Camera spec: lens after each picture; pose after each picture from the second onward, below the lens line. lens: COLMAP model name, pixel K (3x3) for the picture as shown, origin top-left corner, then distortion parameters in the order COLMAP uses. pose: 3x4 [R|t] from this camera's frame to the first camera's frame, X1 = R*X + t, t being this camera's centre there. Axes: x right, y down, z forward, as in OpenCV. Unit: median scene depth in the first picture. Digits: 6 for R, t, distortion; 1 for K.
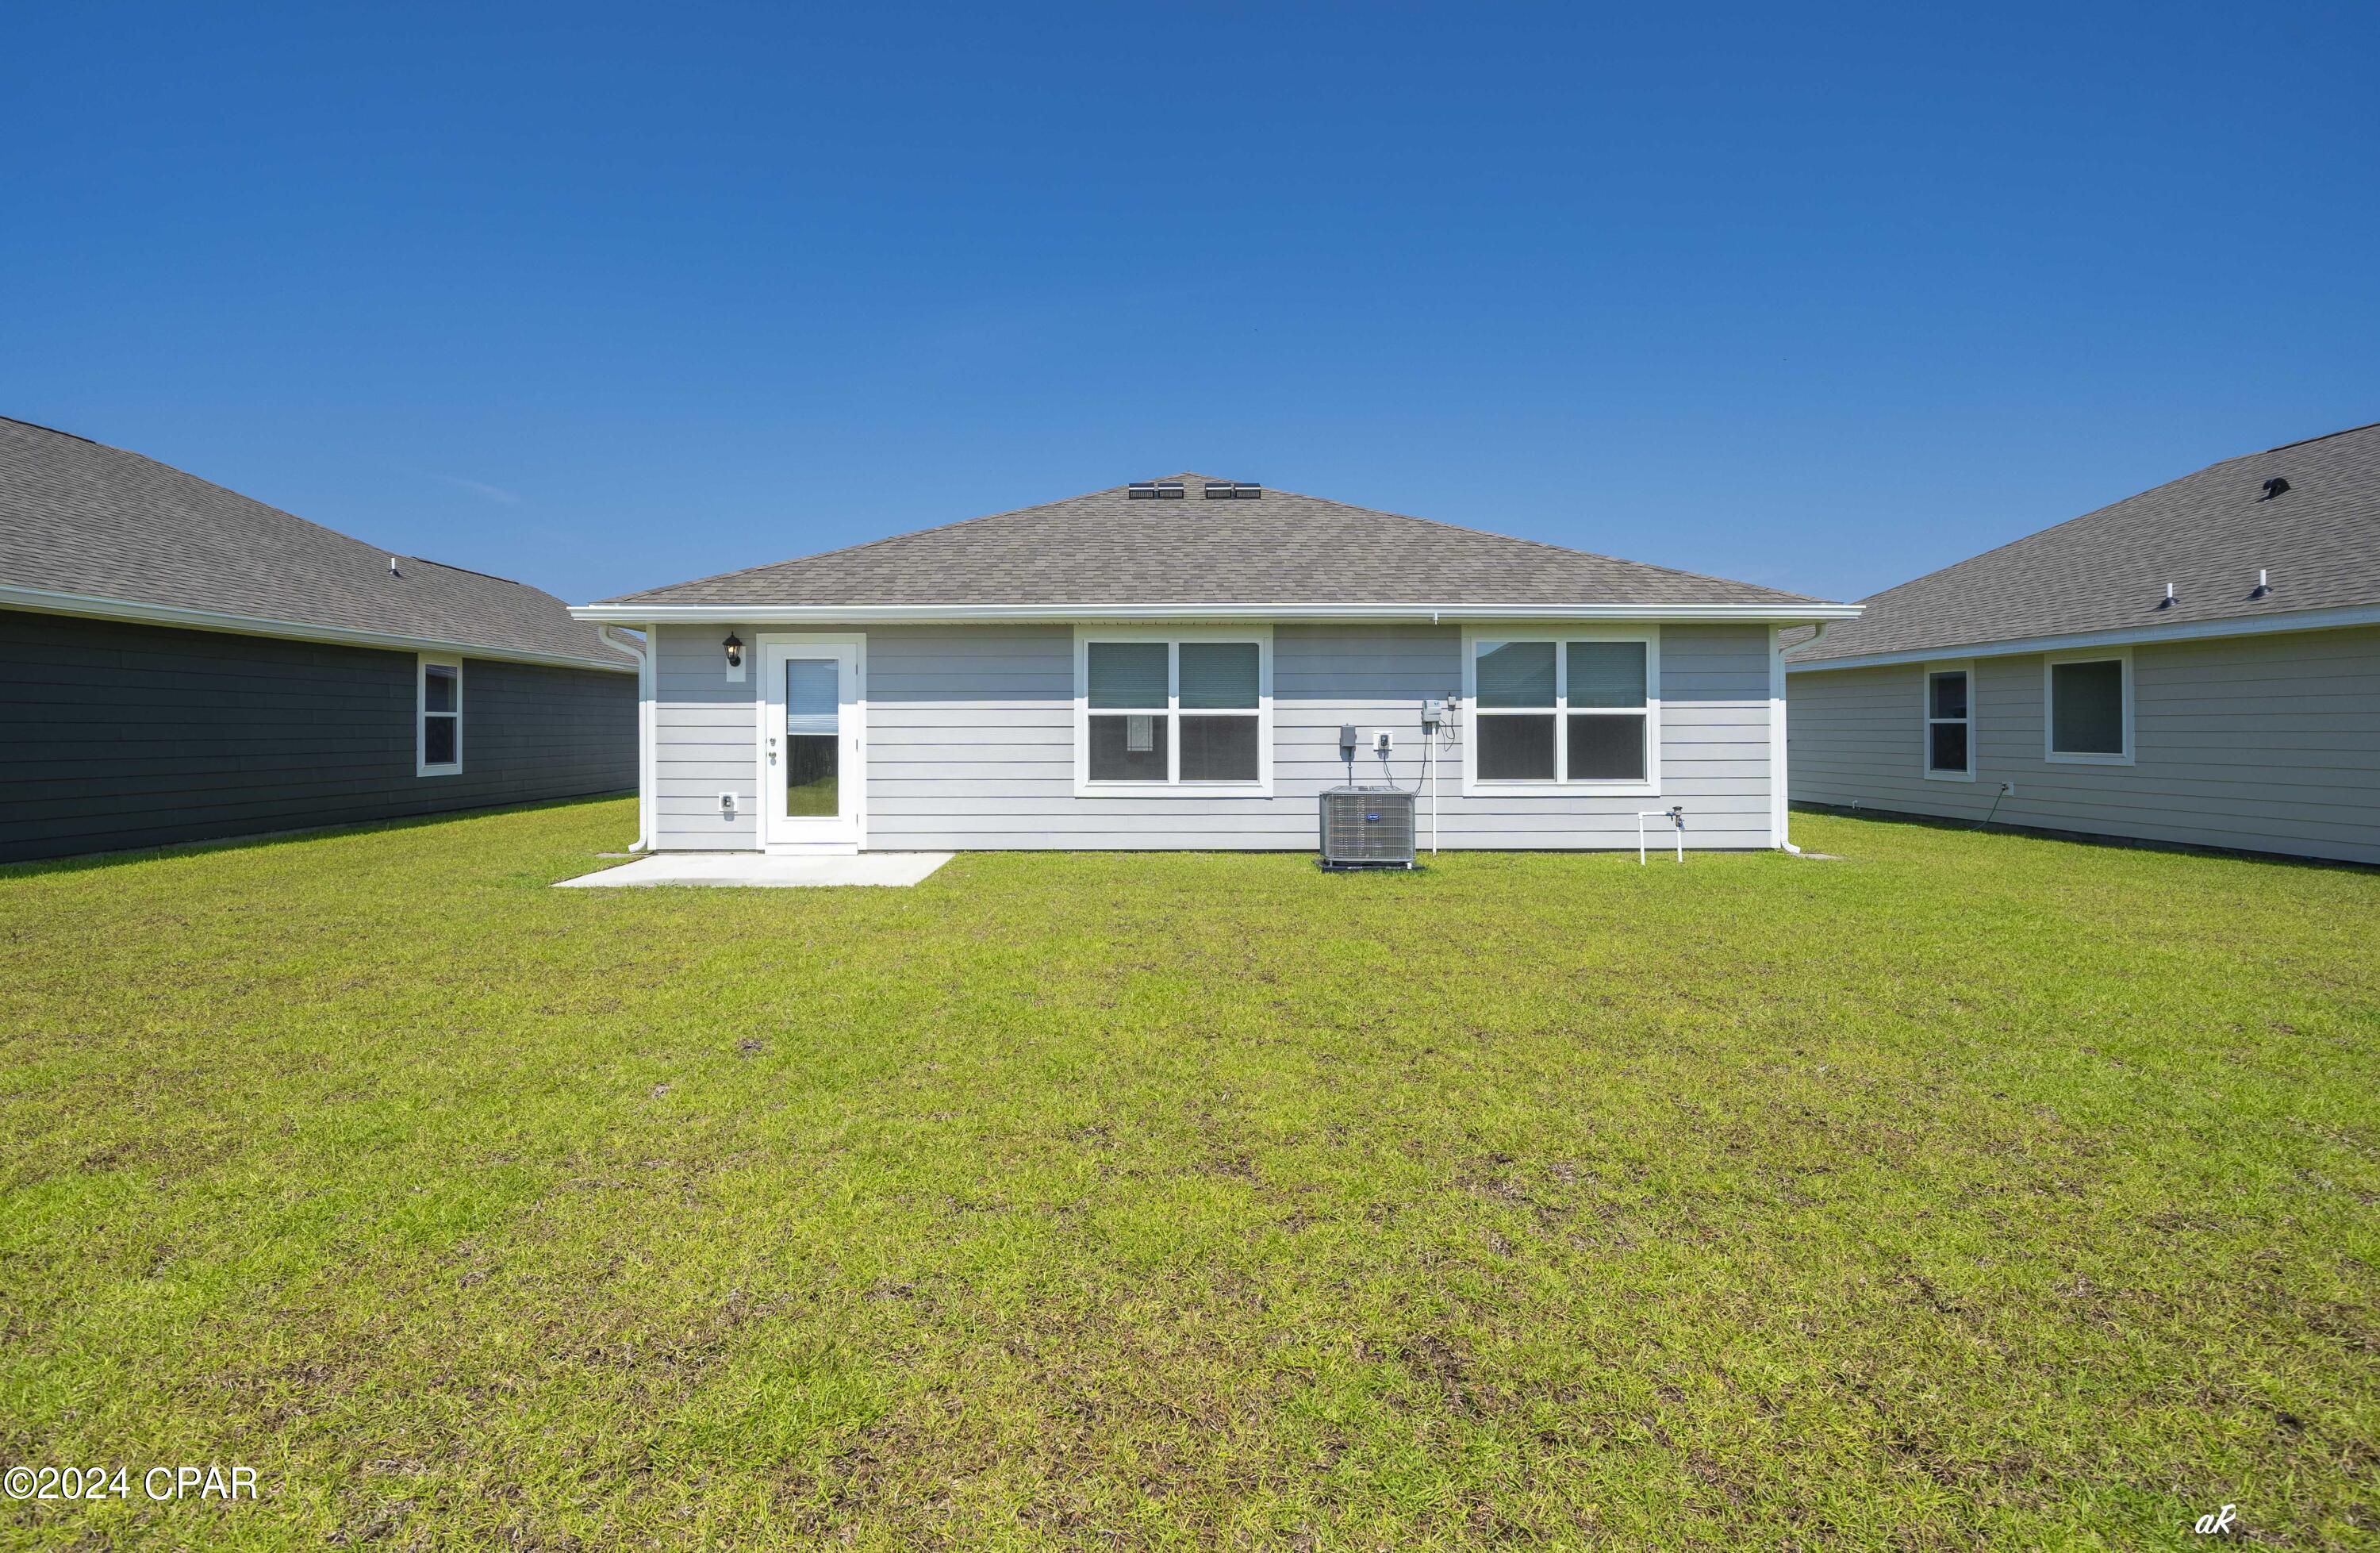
lens RADIAL K [[1215.9, 0, 1055.1], [0, 1215.9, 711.0], [0, 0, 1]] dist [-0.001679, 0.000482]
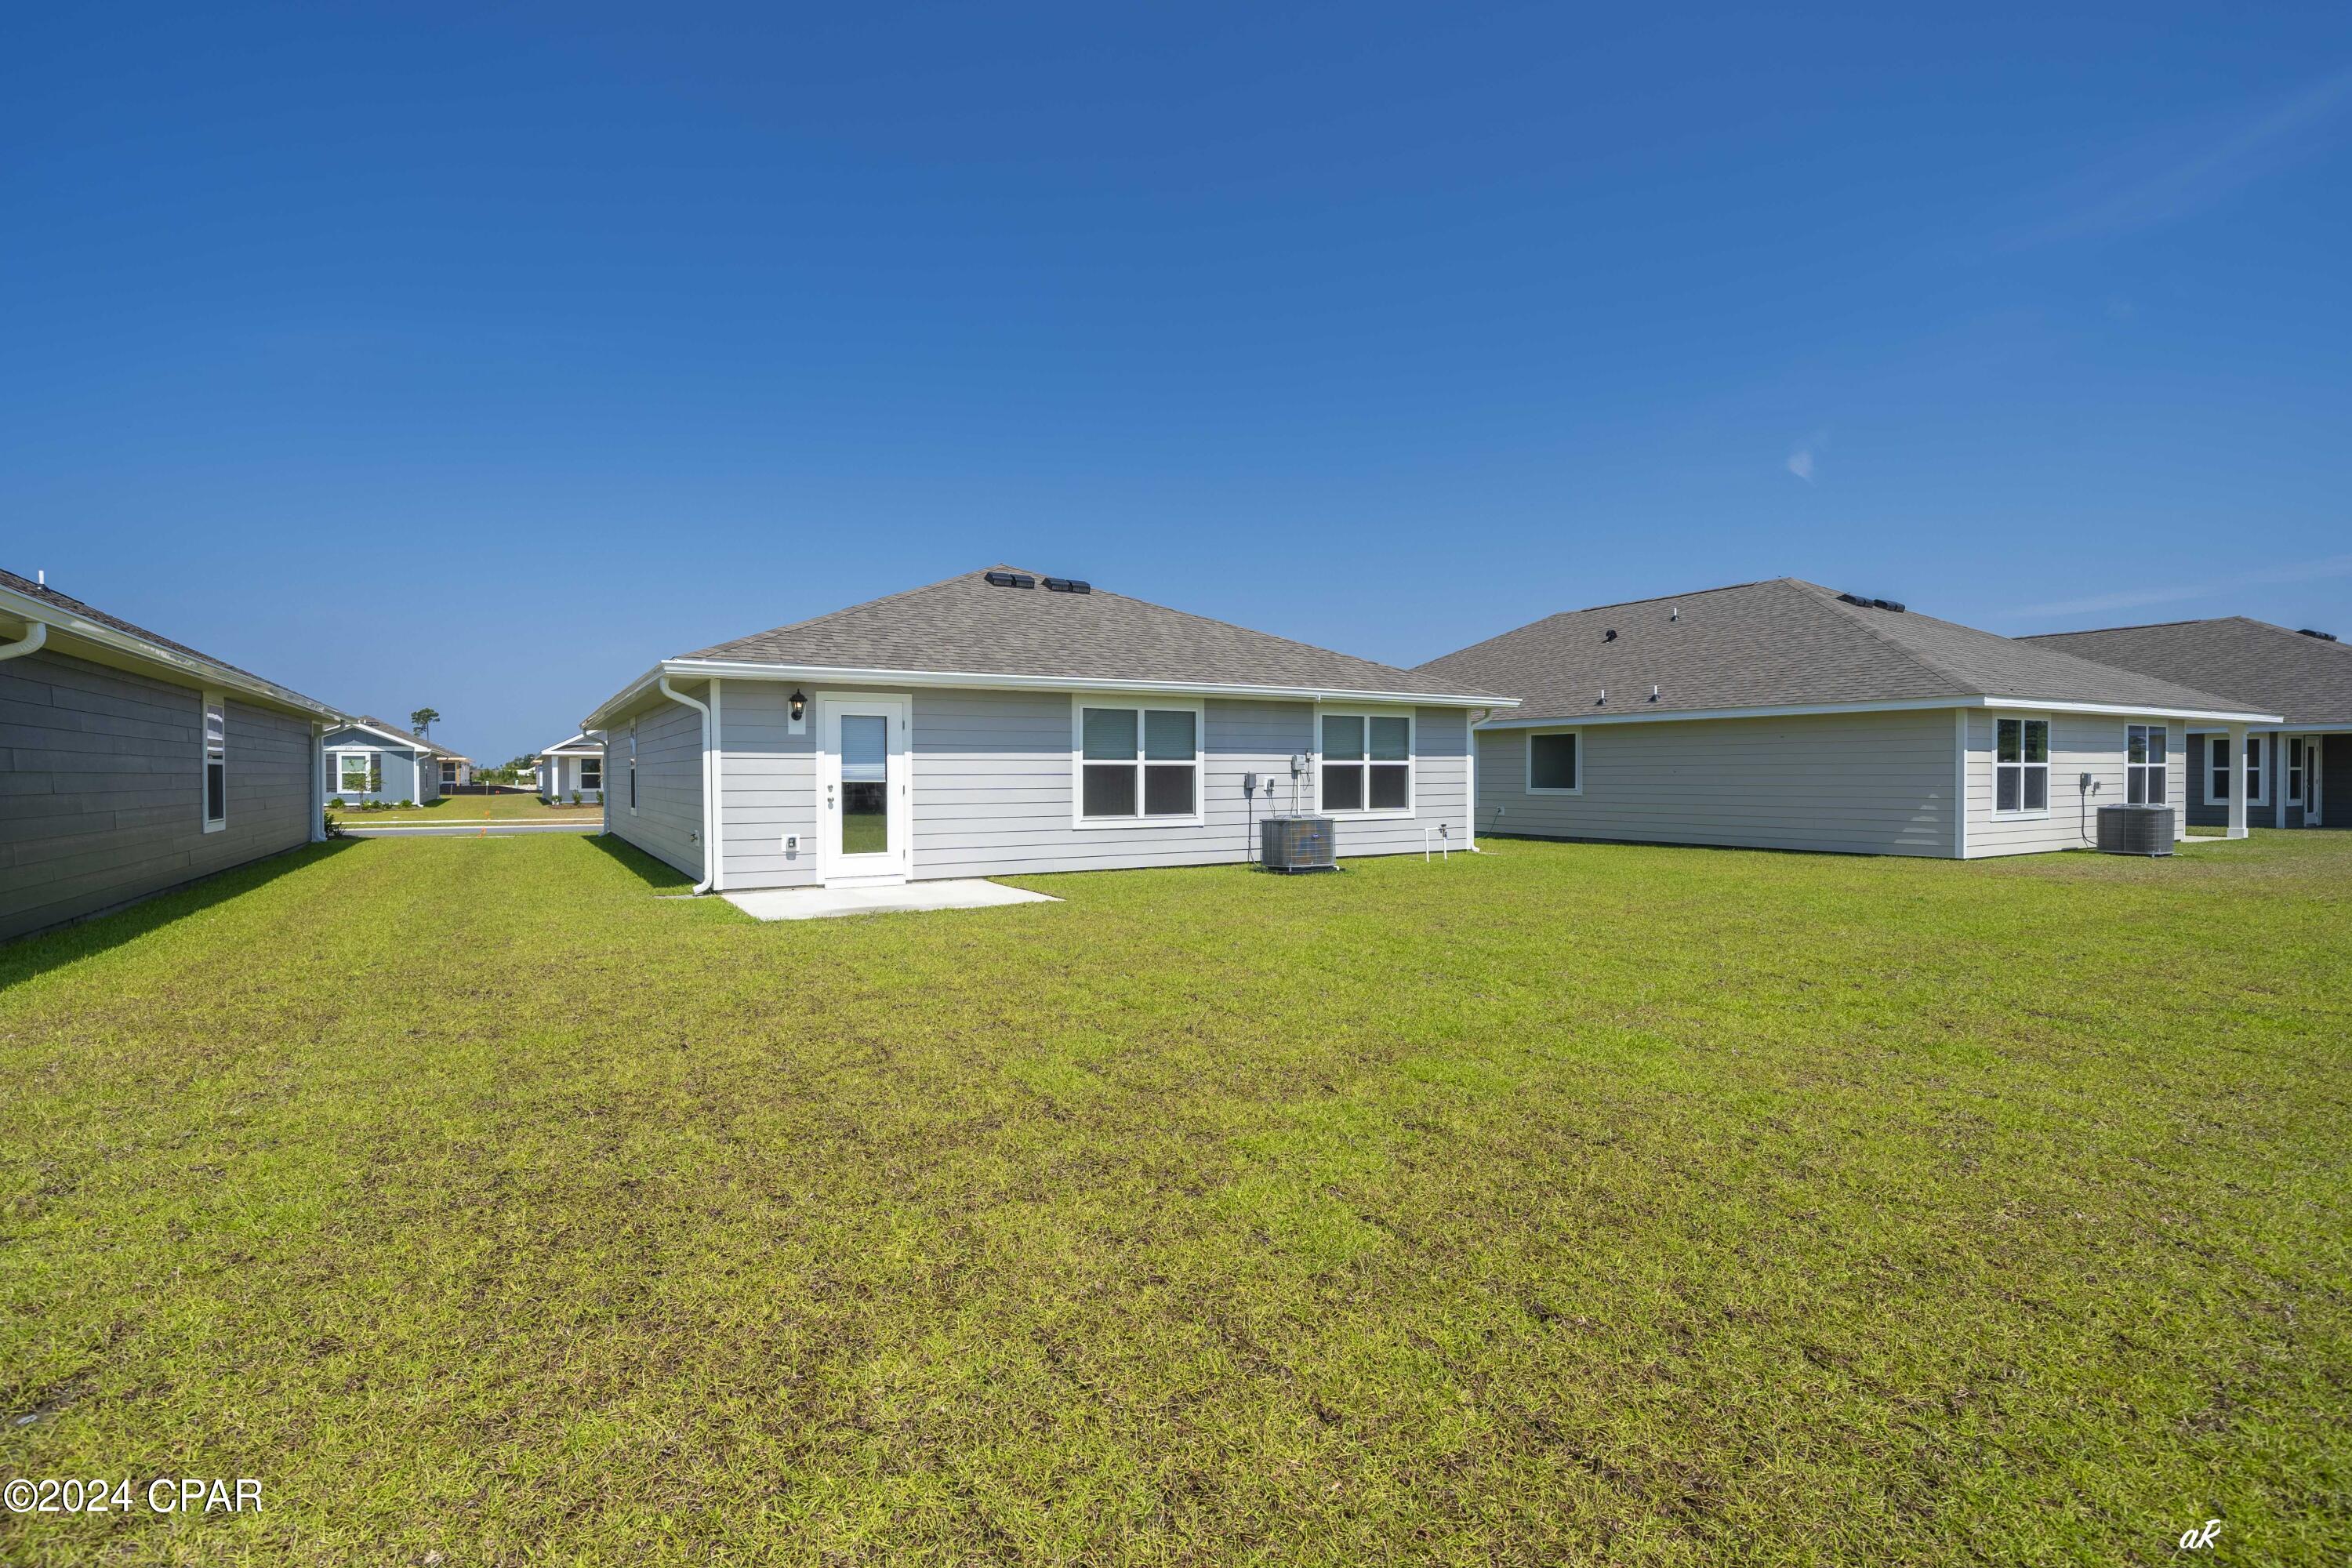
lens RADIAL K [[1139.5, 0, 1077.1], [0, 1139.5, 773.1], [0, 0, 1]] dist [-0.001256, -0.000287]
pose [[0.860986, -0.001890, 0.508625, -0.585473], [-0.003491, 0.999948, 0.009626, 0.000582], [-0.508617, -0.010064, 0.860934, -0.022839]]
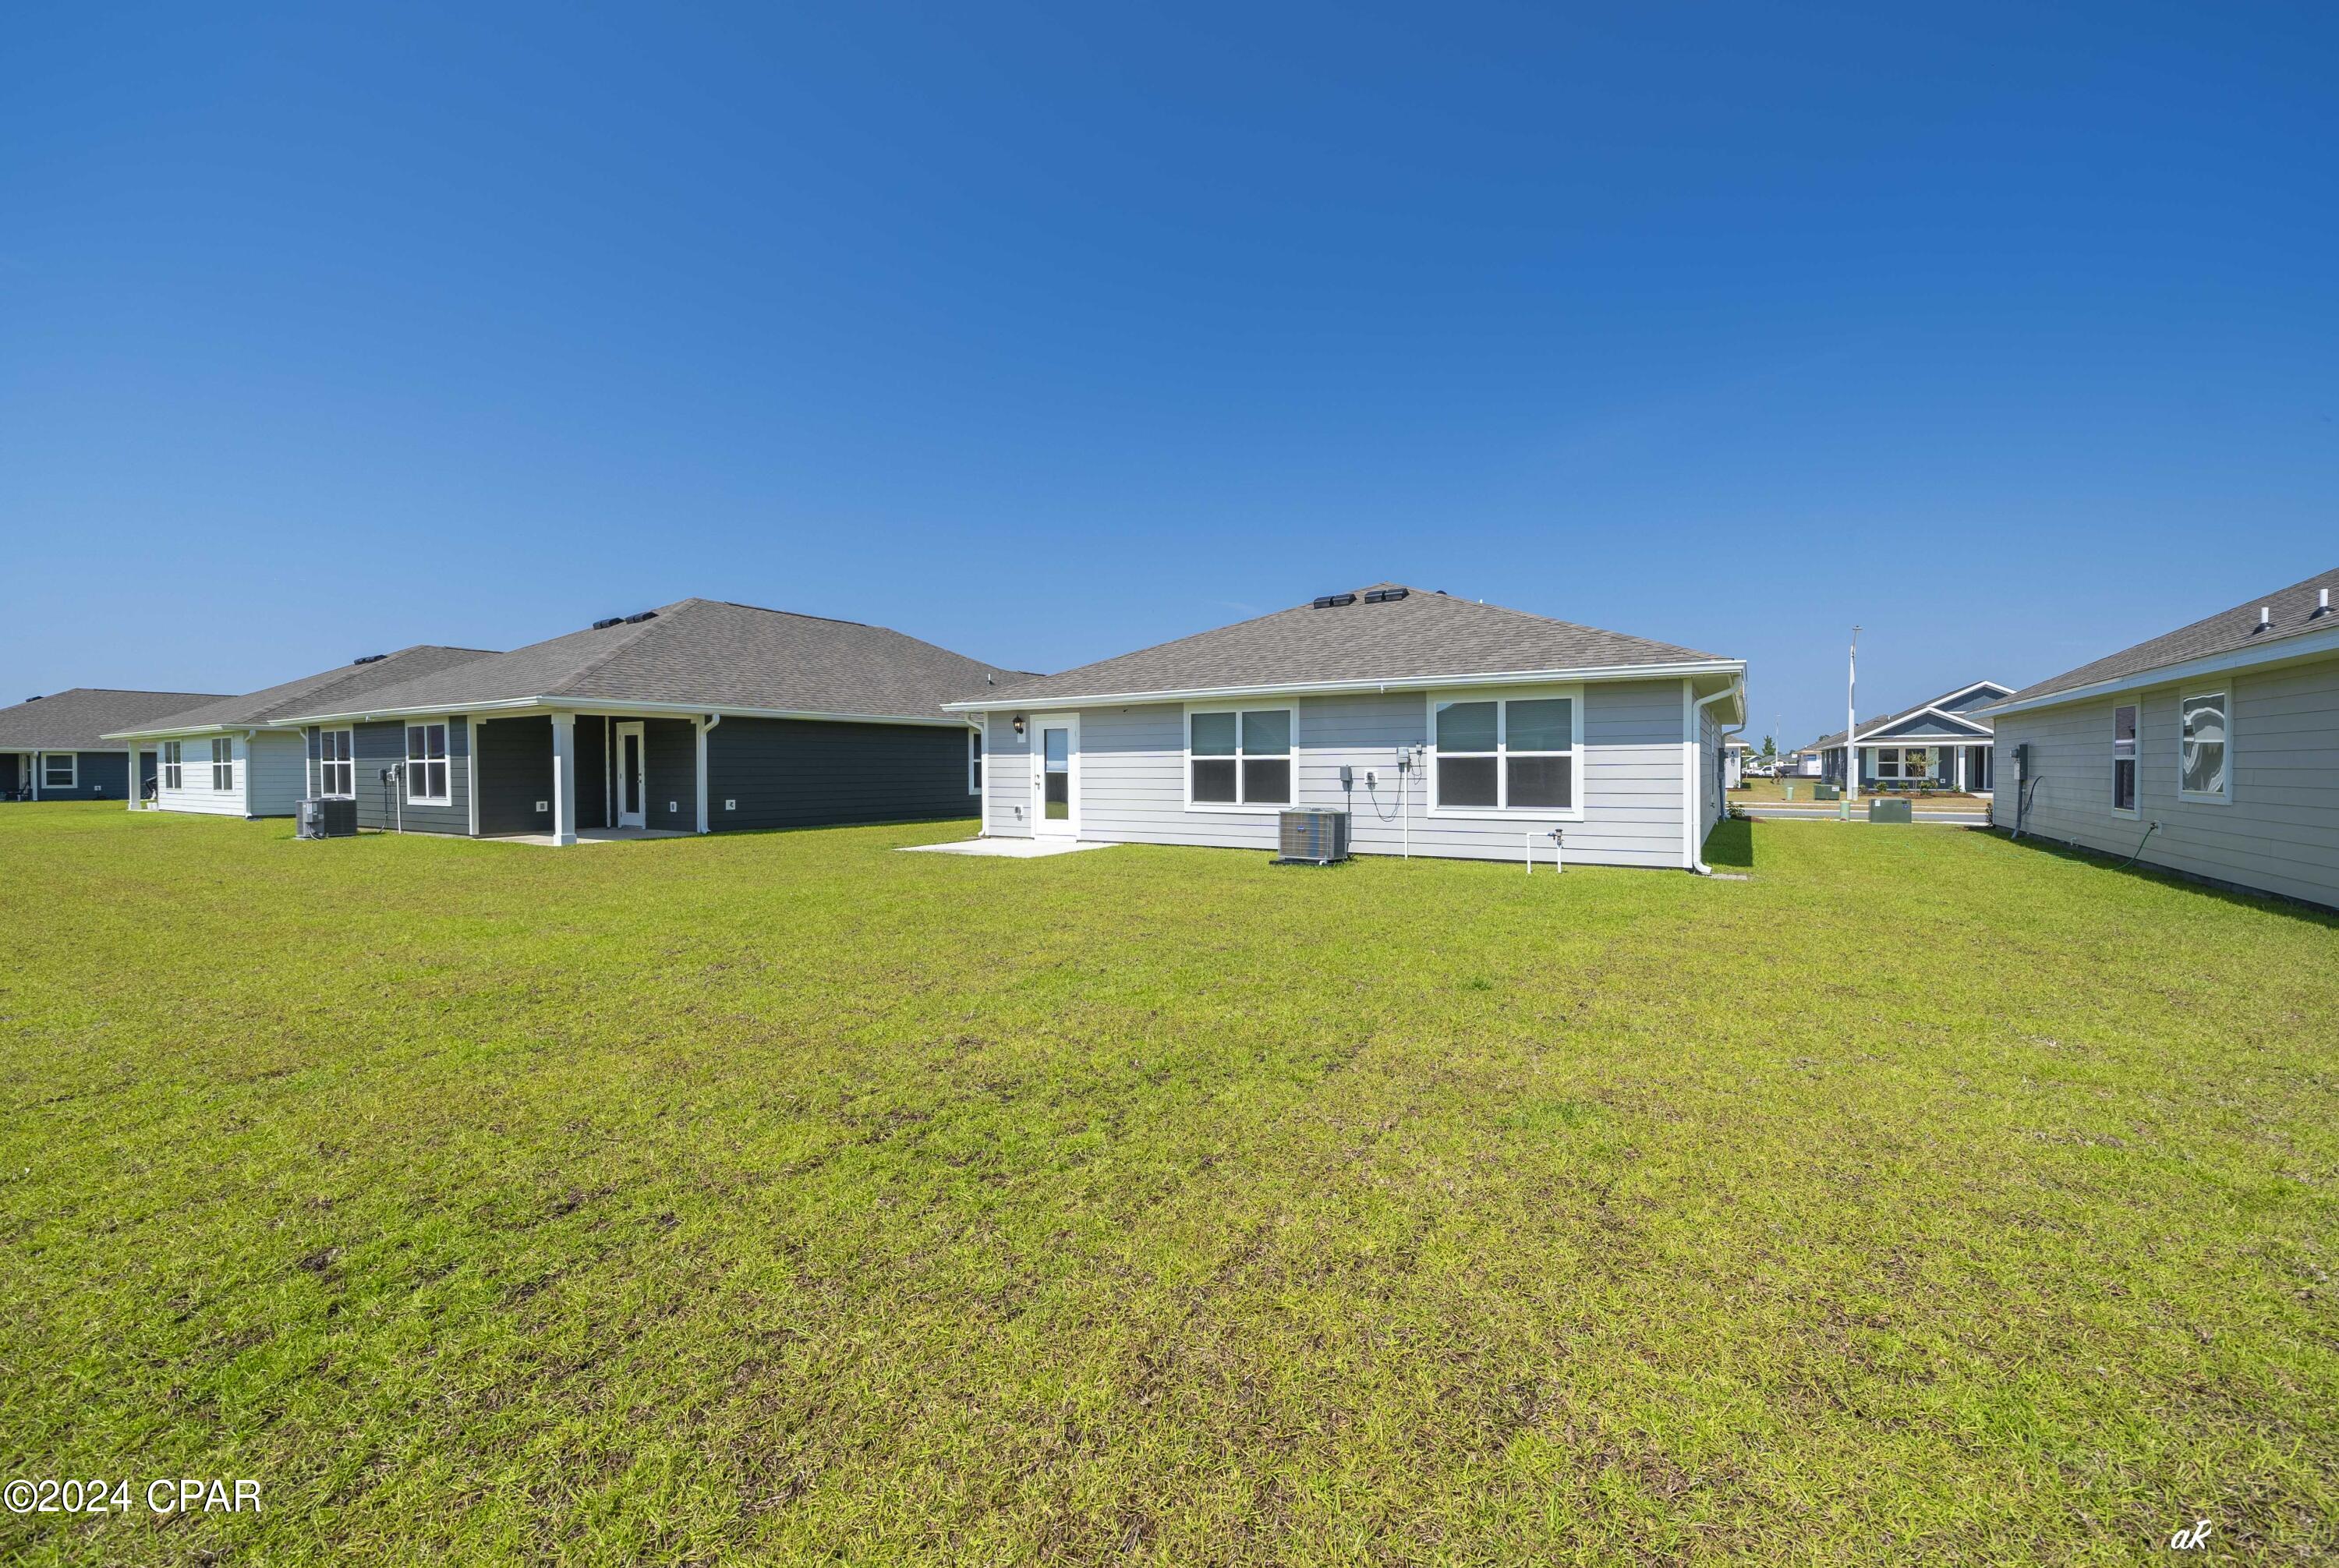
lens RADIAL K [[870.0, 0, 1134.4], [0, 870.0, 780.1], [0, 0, 1]] dist [-0.000213, -0.002852]
pose [[0.856833, 0.004563, -0.515573, 0.546092], [0.010778, 0.999584, 0.026758, -0.001372], [0.515481, -0.028483, 0.856428, -0.002677]]
